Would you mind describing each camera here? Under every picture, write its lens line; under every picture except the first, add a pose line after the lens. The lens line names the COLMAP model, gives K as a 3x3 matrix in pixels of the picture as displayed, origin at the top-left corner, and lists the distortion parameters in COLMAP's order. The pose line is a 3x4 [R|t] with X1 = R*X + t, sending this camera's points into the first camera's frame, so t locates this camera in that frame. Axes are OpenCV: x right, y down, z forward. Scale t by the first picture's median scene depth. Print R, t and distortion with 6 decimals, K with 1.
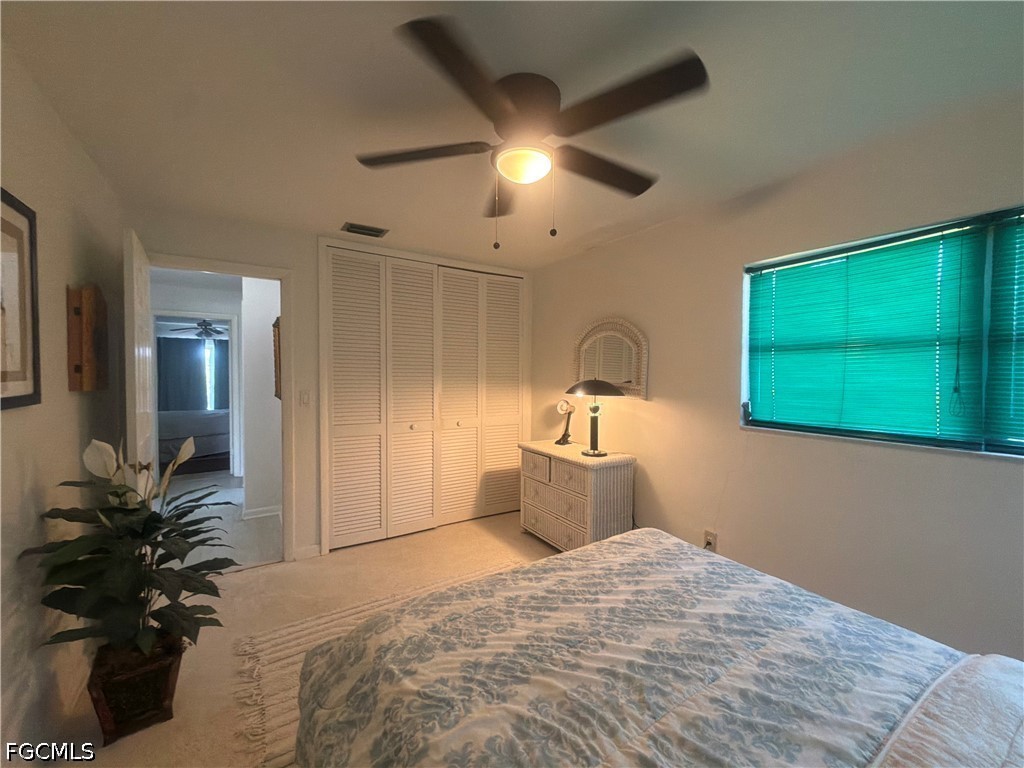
lens RADIAL K [[413.1, 0, 512.4], [0, 413.1, 382.7], [0, 0, 1]] dist [-0.001886, -0.000075]
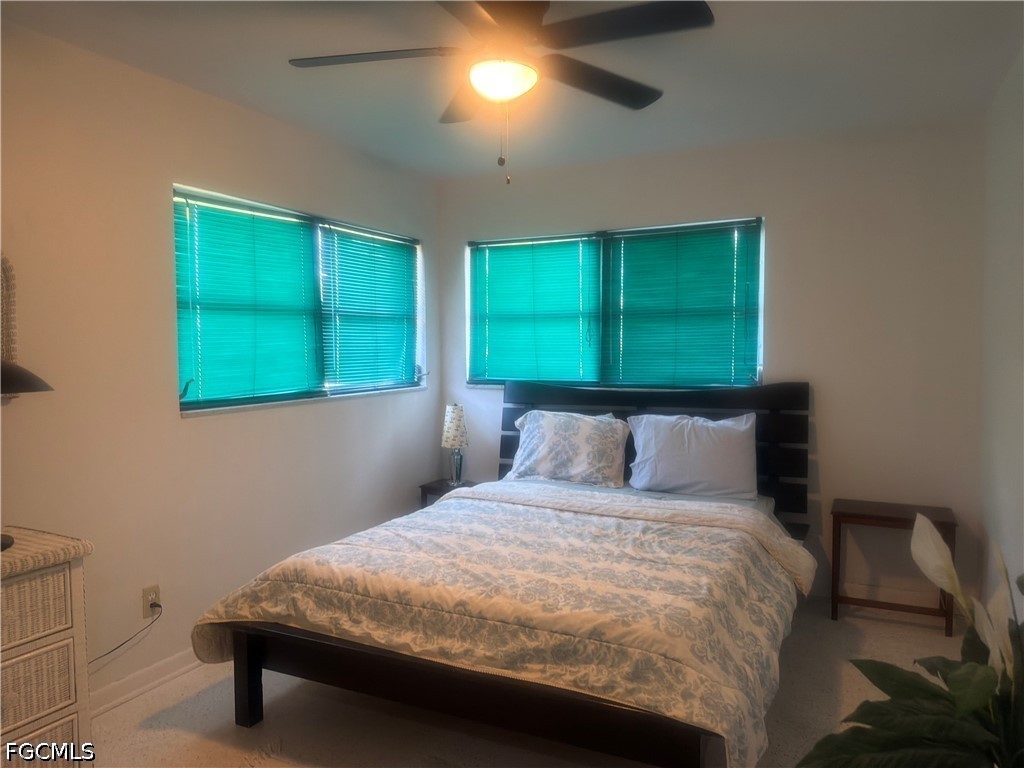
lens RADIAL K [[710.9, 0, 511.7], [0, 710.9, 385.4], [0, 0, 1]] dist [0.006756, 0.000283]
pose [[-0.518603, -0.050038, 0.853550, -1.471062], [0.026331, 0.996878, 0.074438, -0.033809], [-0.854610, 0.061079, -0.515666, 2.150284]]
